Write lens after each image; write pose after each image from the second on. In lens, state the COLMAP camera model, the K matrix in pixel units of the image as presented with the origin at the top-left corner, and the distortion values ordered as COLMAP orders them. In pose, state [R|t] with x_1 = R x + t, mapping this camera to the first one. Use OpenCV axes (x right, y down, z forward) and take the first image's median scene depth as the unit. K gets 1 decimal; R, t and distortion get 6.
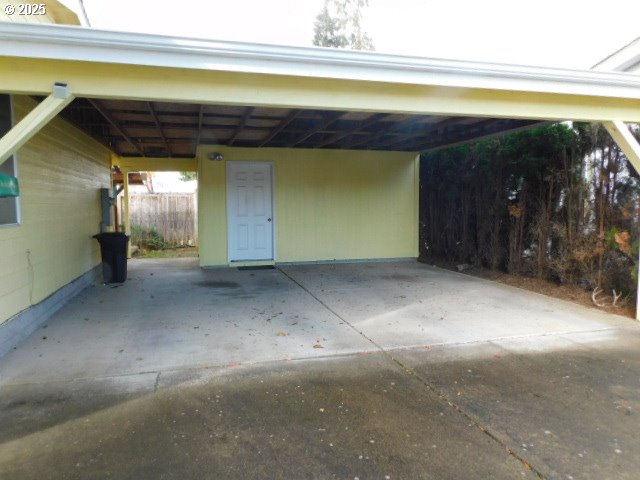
lens RADIAL K [[468.9, 0, 330.1], [0, 468.9, 238.8], [0, 0, 1]] dist [-0.005787, -0.000813]
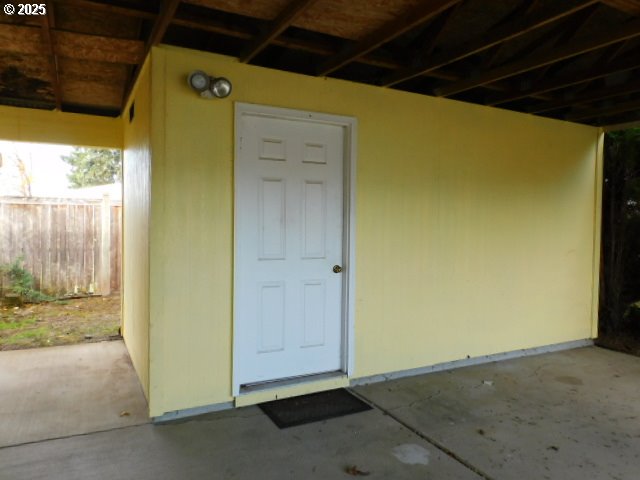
lens RADIAL K [[468.9, 0, 330.1], [0, 468.9, 238.8], [0, 0, 1]] dist [-0.005787, -0.000813]
pose [[0.978817, 0.013229, 0.204309, -0.194188], [-0.006283, 0.999381, -0.034611, -0.047140], [-0.204640, 0.032594, 0.978294, 0.565784]]
